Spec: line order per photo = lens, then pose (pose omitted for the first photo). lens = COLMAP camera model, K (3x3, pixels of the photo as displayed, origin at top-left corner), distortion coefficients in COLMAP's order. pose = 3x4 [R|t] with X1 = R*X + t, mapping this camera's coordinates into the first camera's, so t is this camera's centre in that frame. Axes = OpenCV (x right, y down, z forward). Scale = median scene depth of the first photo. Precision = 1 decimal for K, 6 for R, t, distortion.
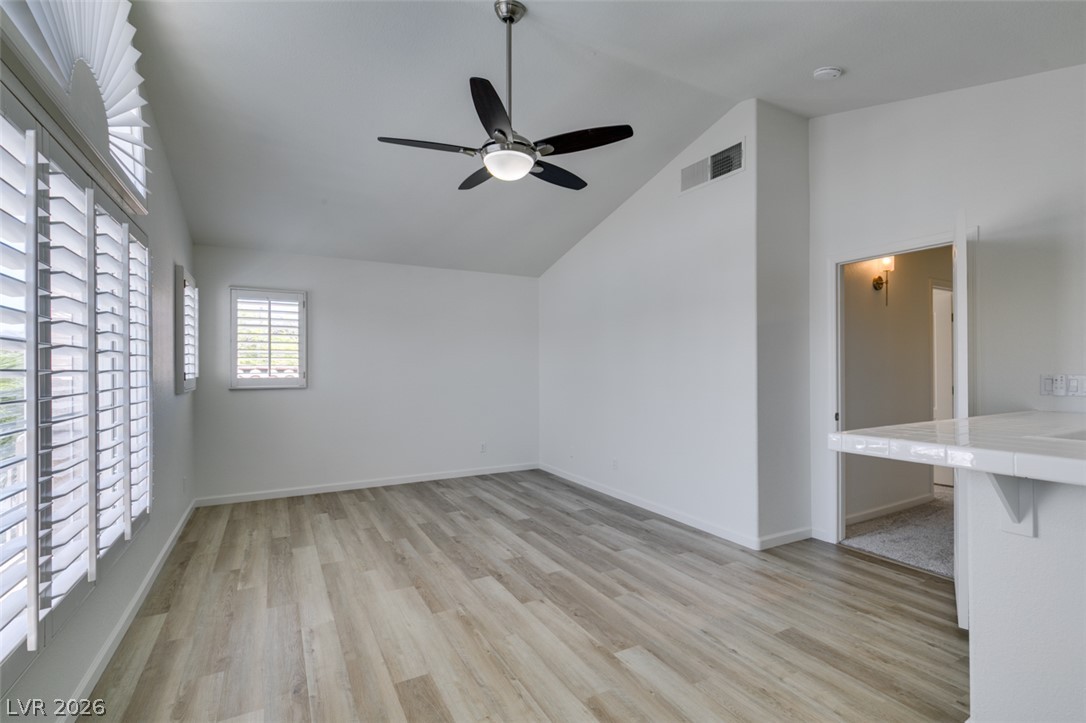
lens RADIAL K [[487.5, 0, 542.1], [0, 487.5, 370.5], [0, 0, 1]] dist [0.004228, -0.001558]
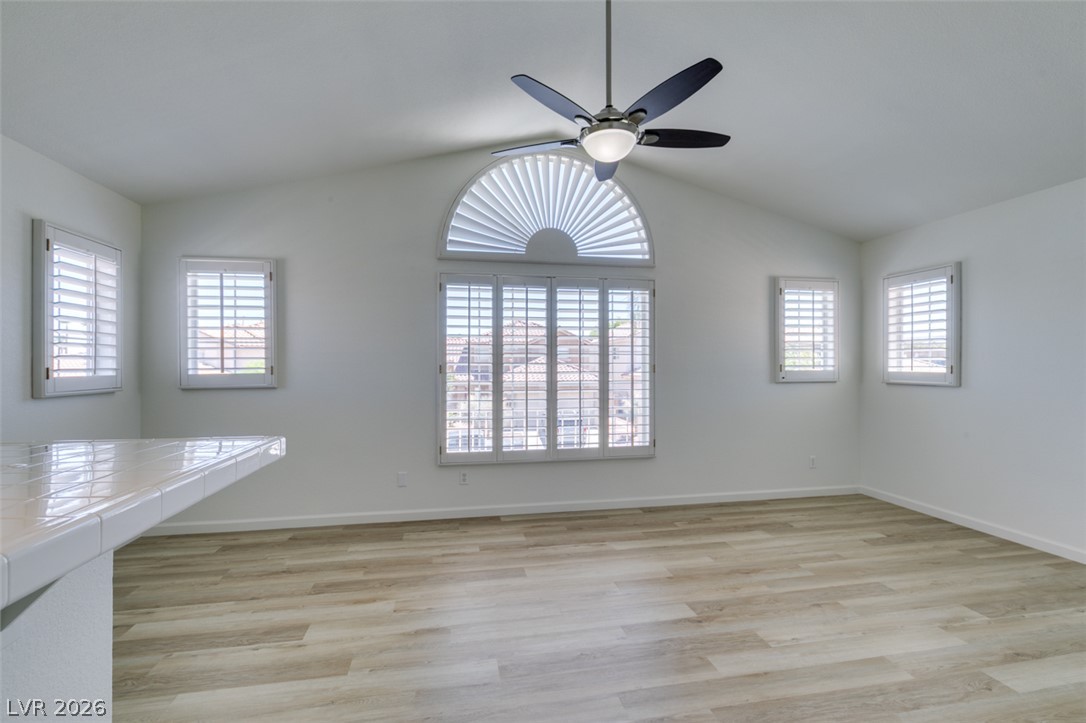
lens RADIAL K [[487.5, 0, 544.0], [0, 487.5, 361.0], [0, 0, 1]] dist [0.004228, -0.001558]
pose [[-0.301588, -0.003584, -0.953432, 0.725183], [-0.001467, 0.999993, -0.003294, -0.001676], [0.953437, 0.000405, -0.301592, 0.966404]]
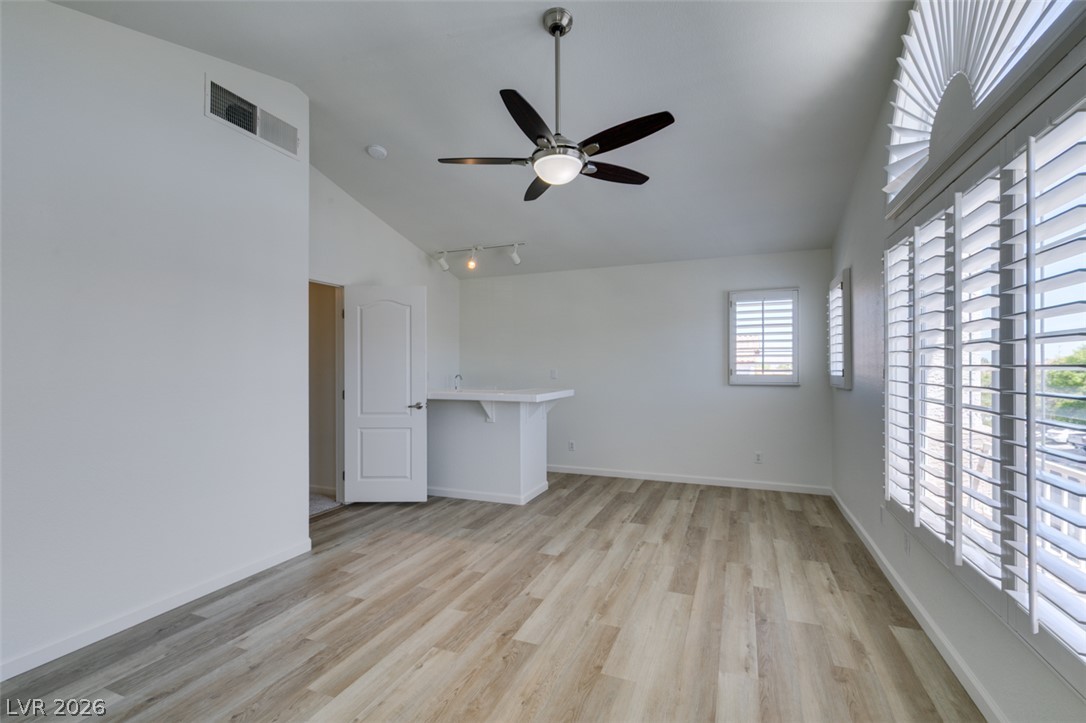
lens RADIAL K [[487.5, 0, 539.0], [0, 487.5, 361.4], [0, 0, 1]] dist [0.004228, -0.001558]
pose [[-0.624519, 0.014282, 0.780879, -0.704956], [0.006604, 0.999894, -0.013006, -0.000852], [-0.780982, -0.002966, -0.624547, 1.393615]]
